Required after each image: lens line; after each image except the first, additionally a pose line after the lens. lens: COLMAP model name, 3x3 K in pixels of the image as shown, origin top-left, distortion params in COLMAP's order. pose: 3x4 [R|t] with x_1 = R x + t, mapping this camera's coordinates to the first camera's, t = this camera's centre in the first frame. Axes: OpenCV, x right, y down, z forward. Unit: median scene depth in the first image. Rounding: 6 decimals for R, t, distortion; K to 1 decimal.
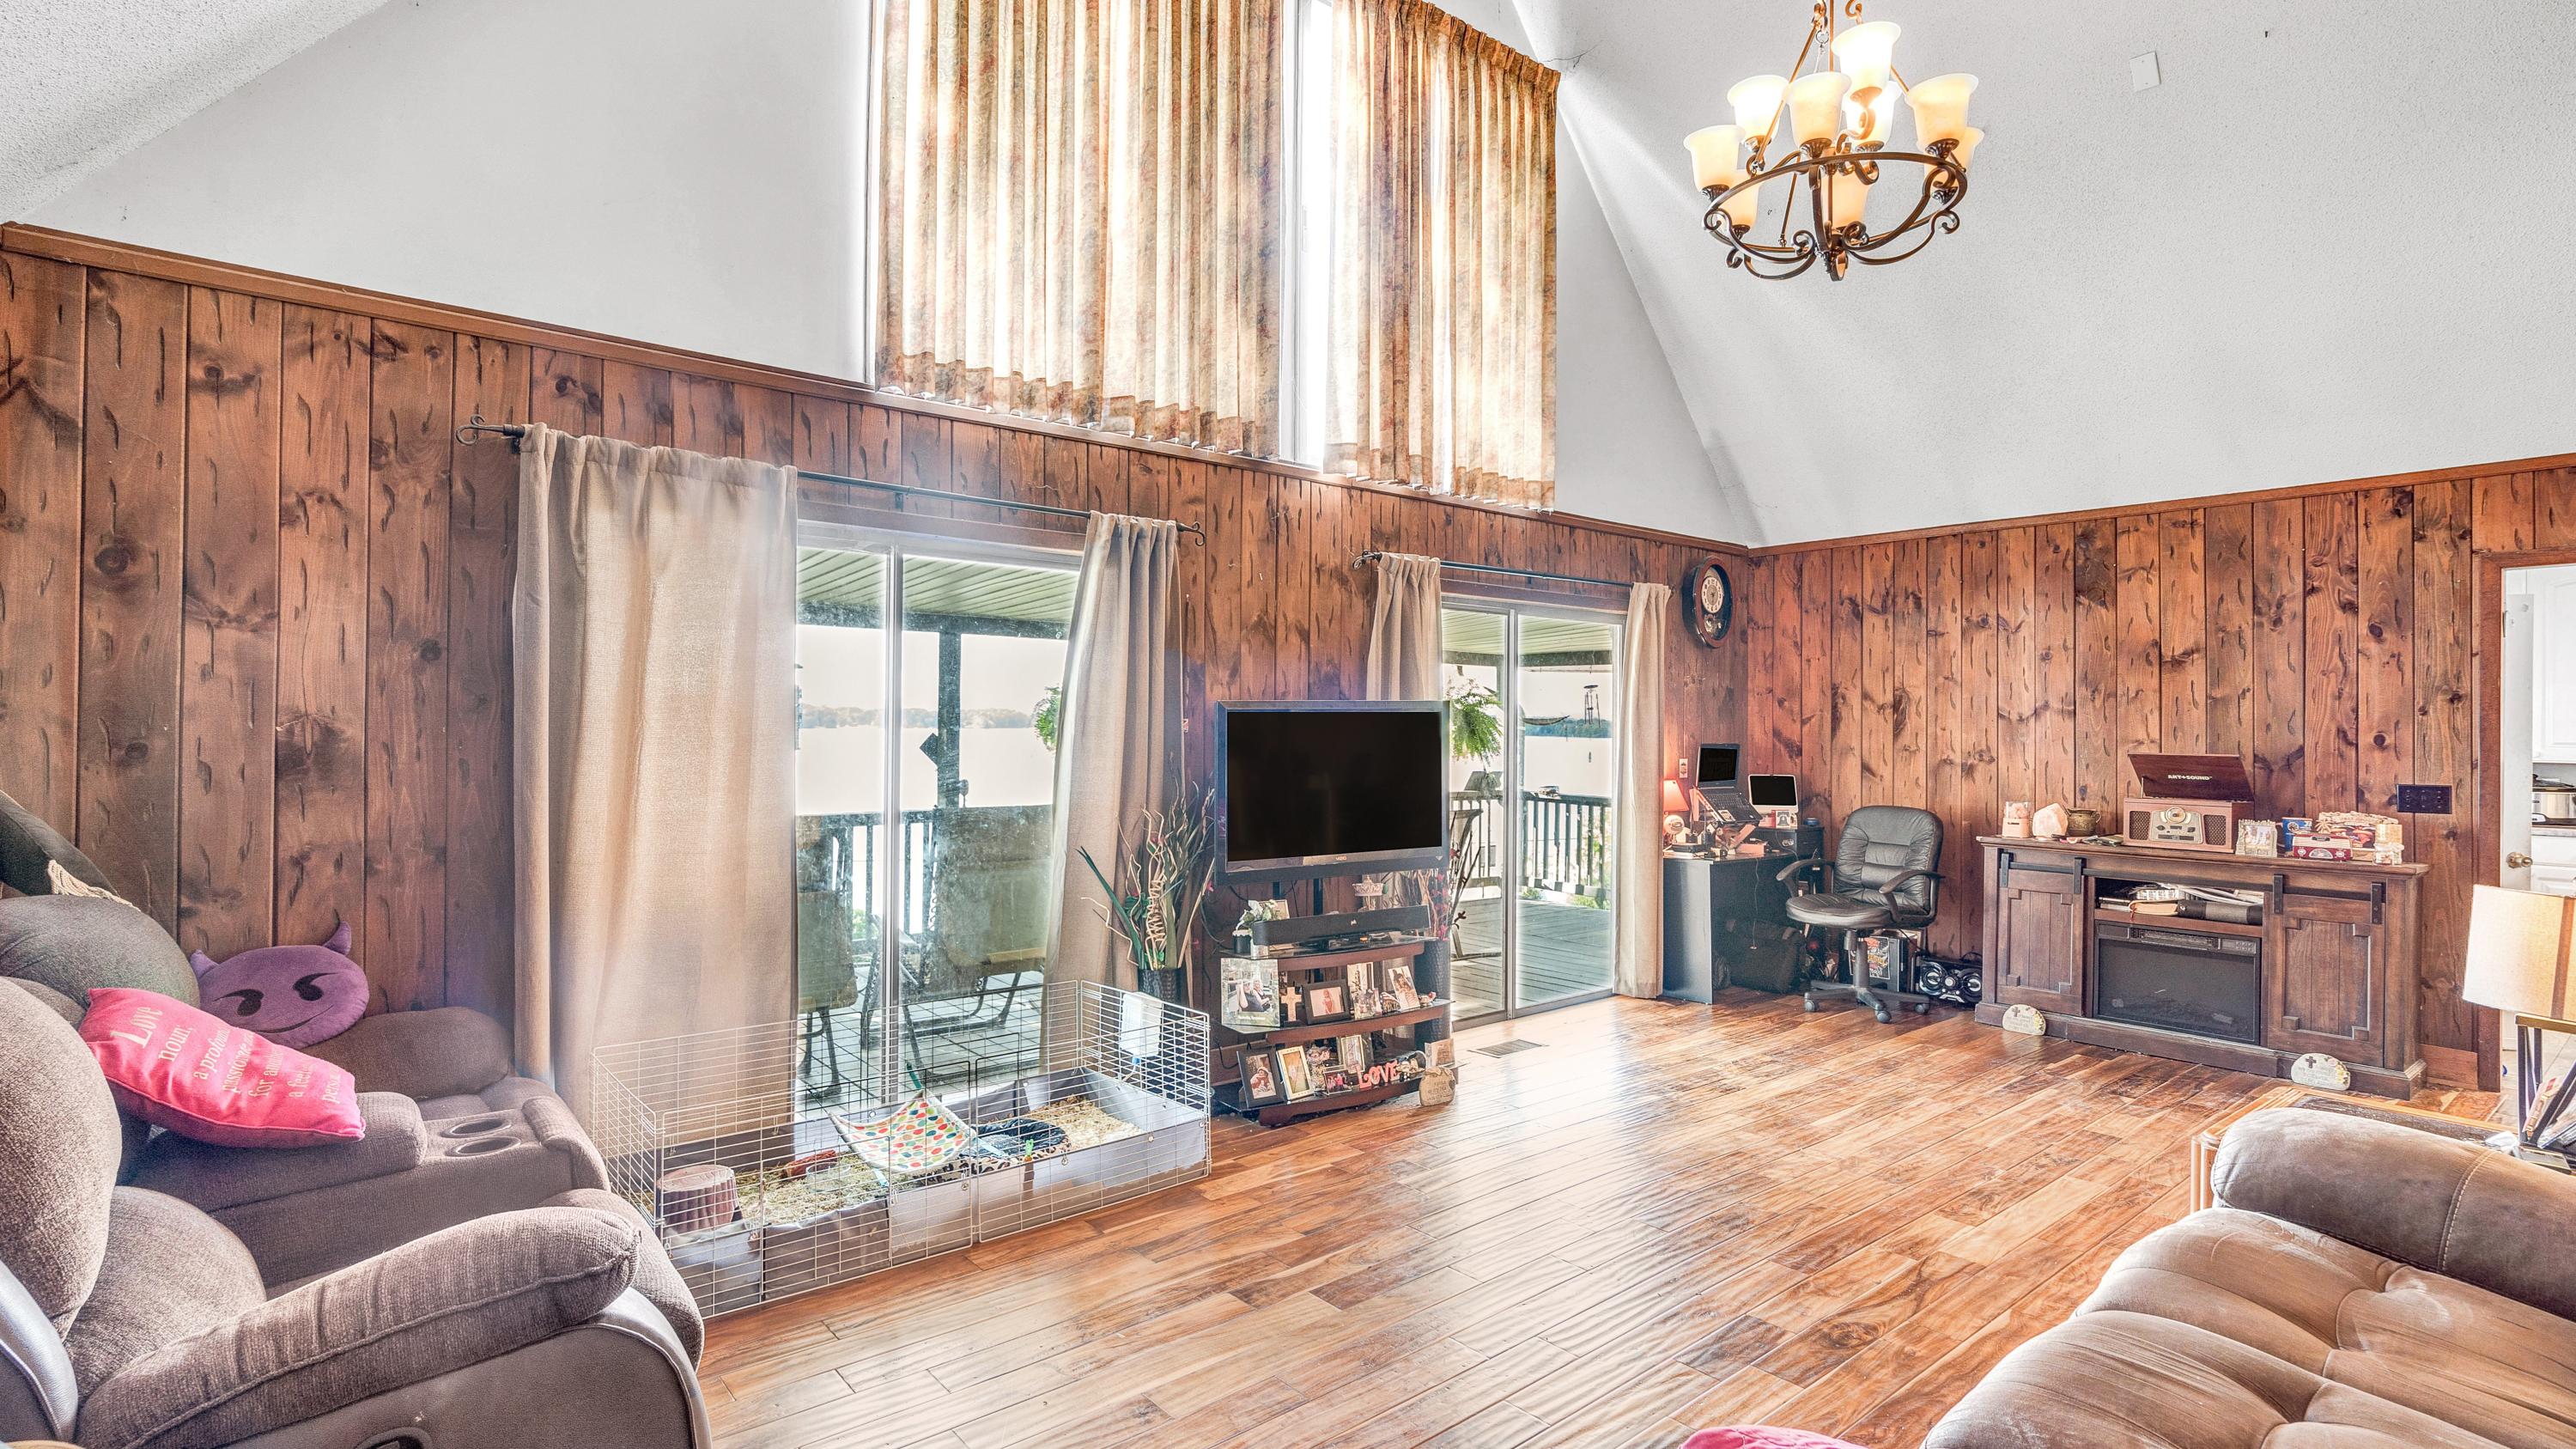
lens RADIAL K [[1193.2, 0, 1334.1], [0, 1193.2, 705.5], [0, 0, 1]] dist [-0.005948, 0.003857]
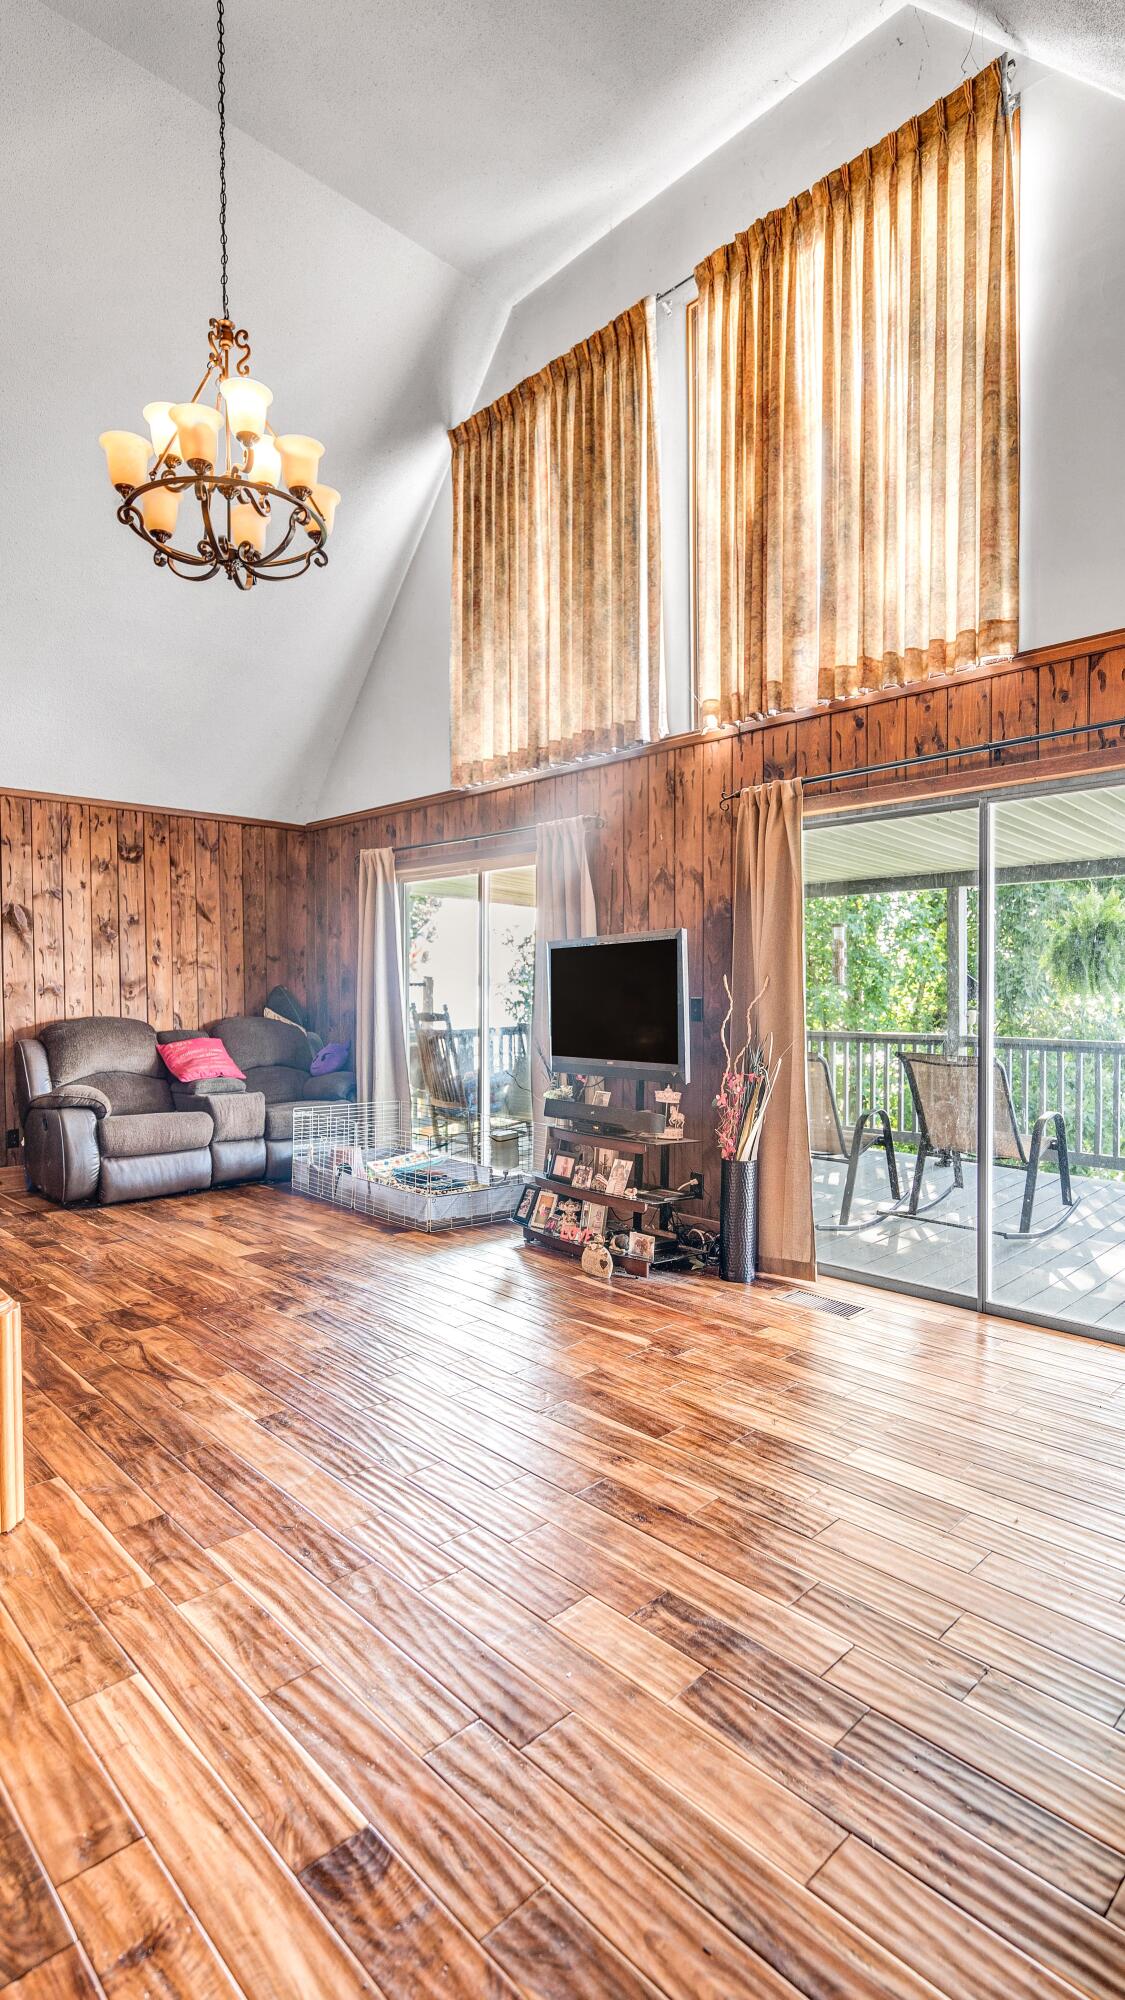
lens RADIAL K [[976.9, 0, 563.9], [0, 976.9, 1004.1], [0, 0, 1]] dist [-0.000044, 0.001926]
pose [[0.076569, 0.012490, -0.996986, 0.947890], [0.021975, 0.999658, 0.014211, 0.048233], [0.996822, -0.022997, 0.076269, 0.825717]]
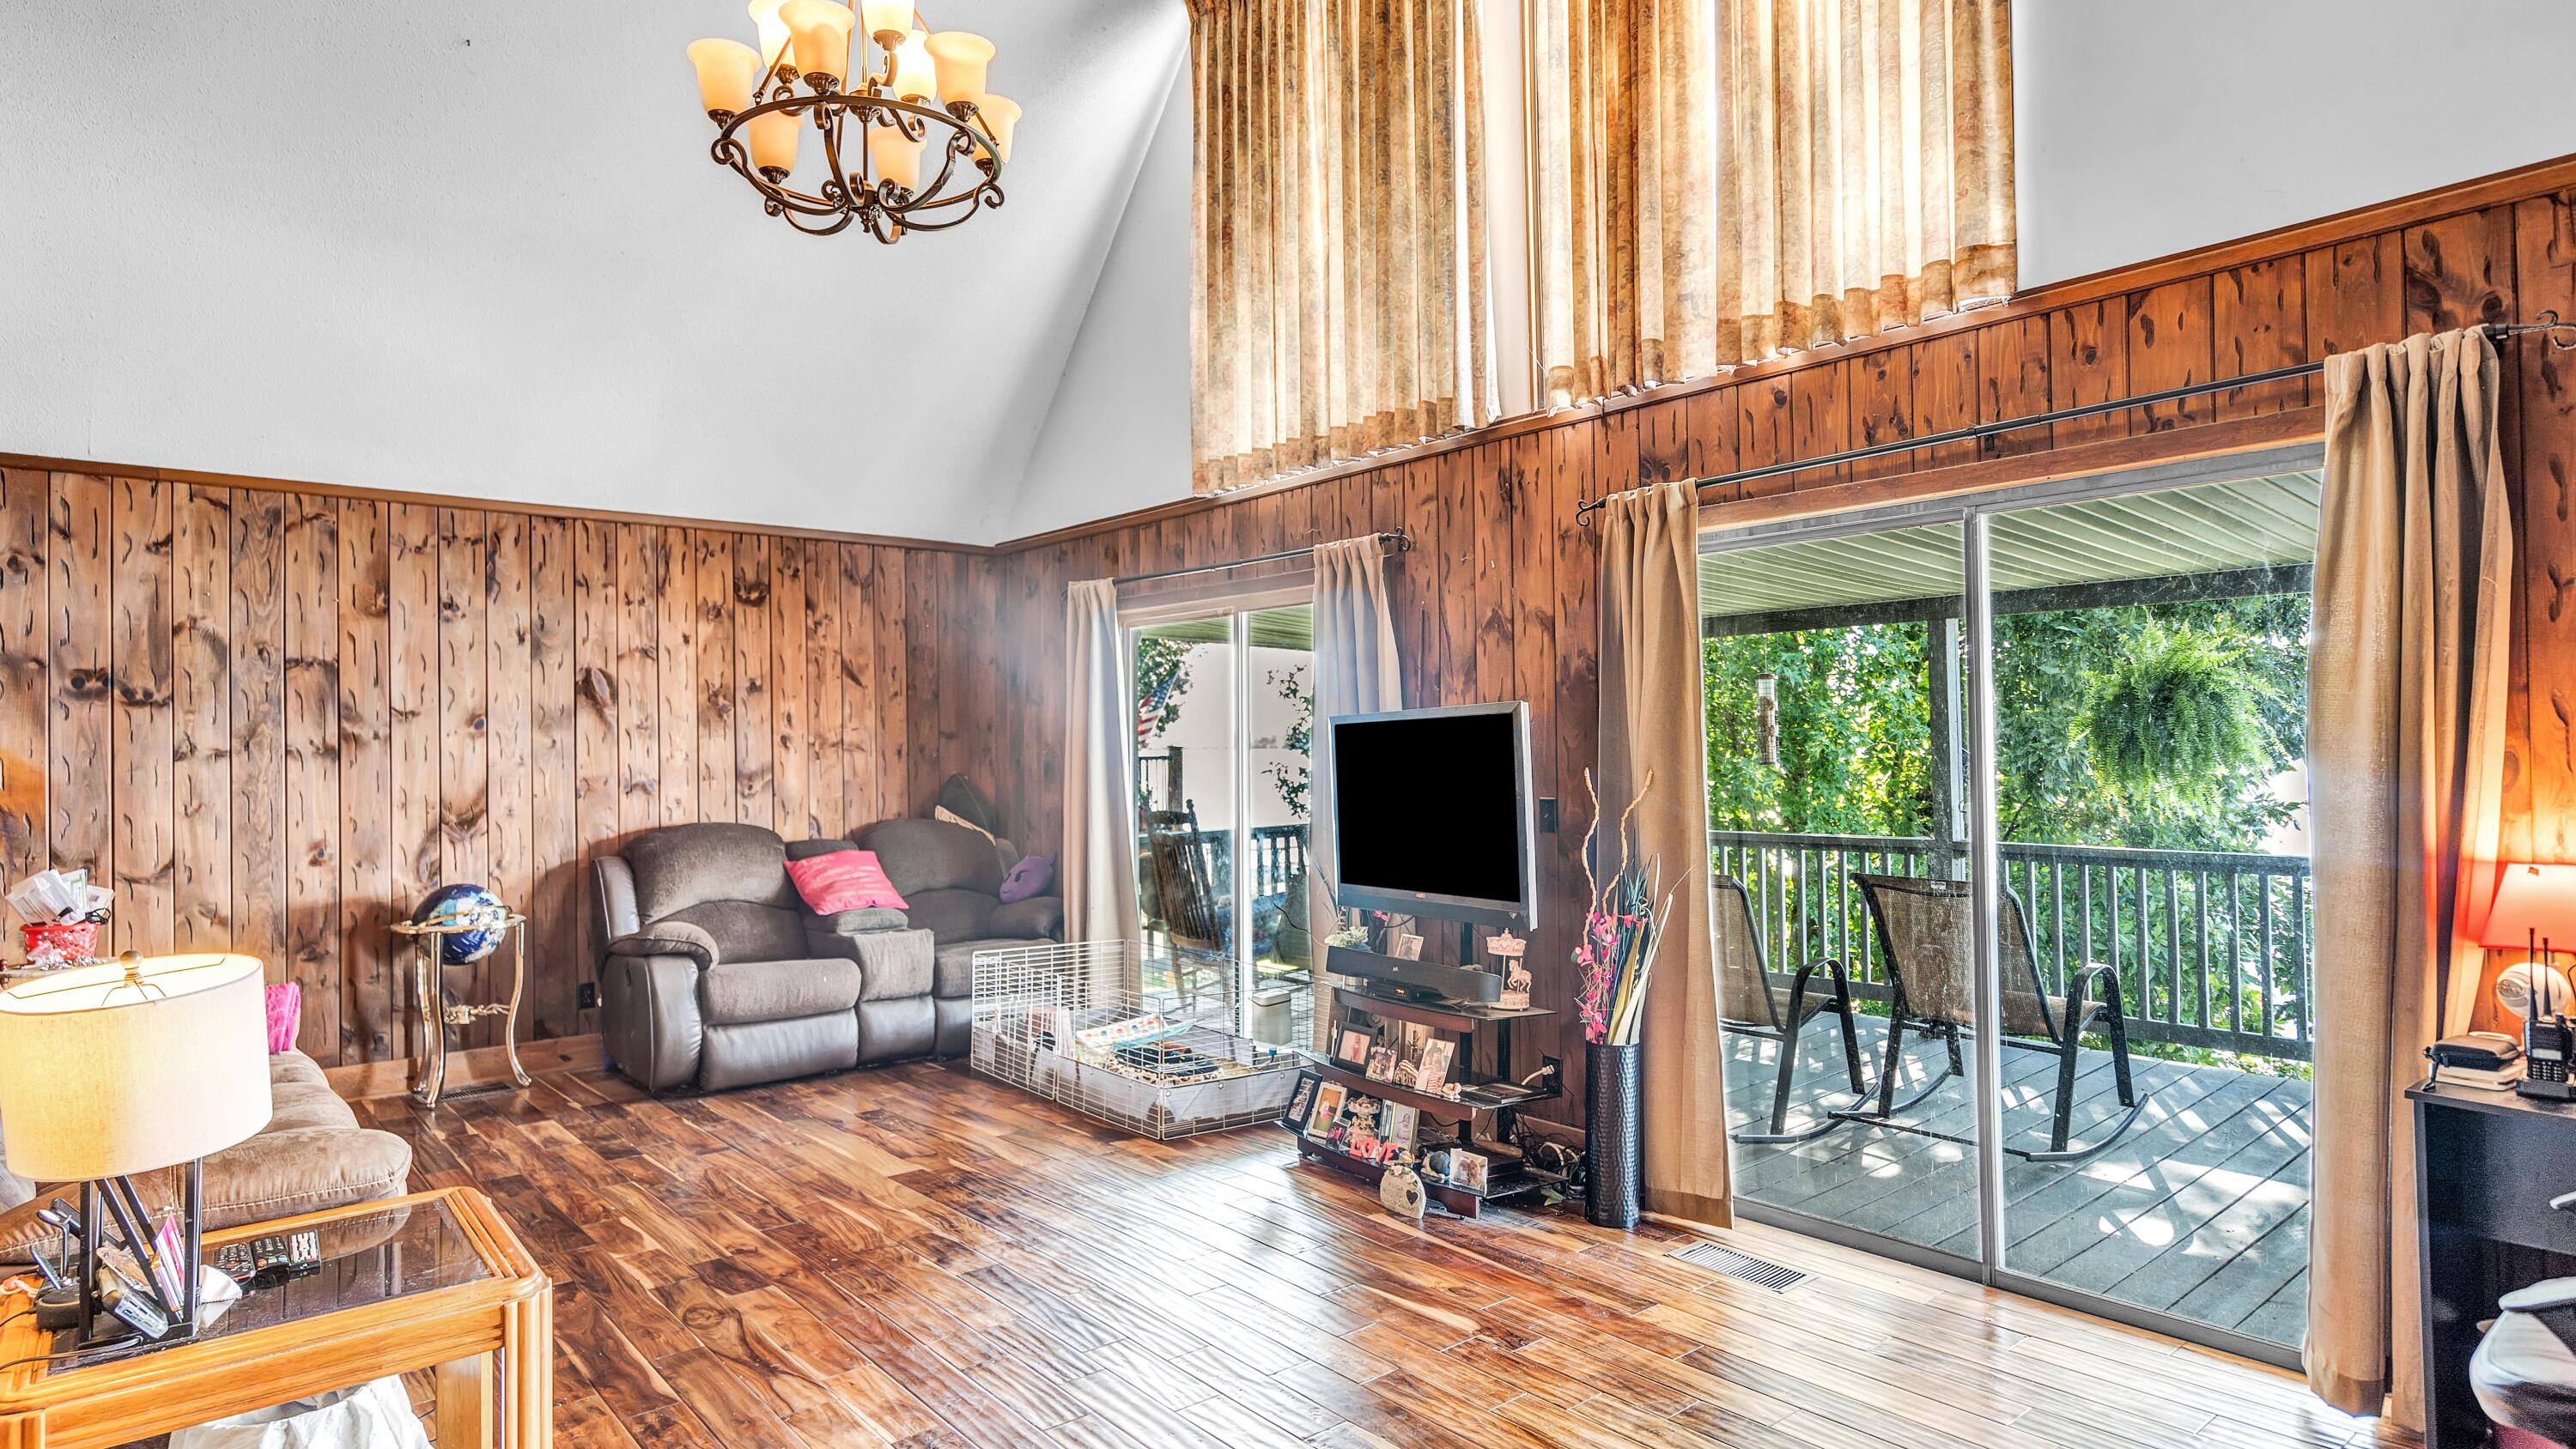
lens RADIAL K [[1396.8, 0, 1276.0], [0, 1396.8, 720.0], [0, 0, 1]] dist [0.003822, 0.002723]
pose [[0.005535, -0.026927, -0.999622, 0.937194], [0.031256, 0.999154, -0.026741, 0.024818], [0.999496, -0.031096, 0.006372, 0.843298]]
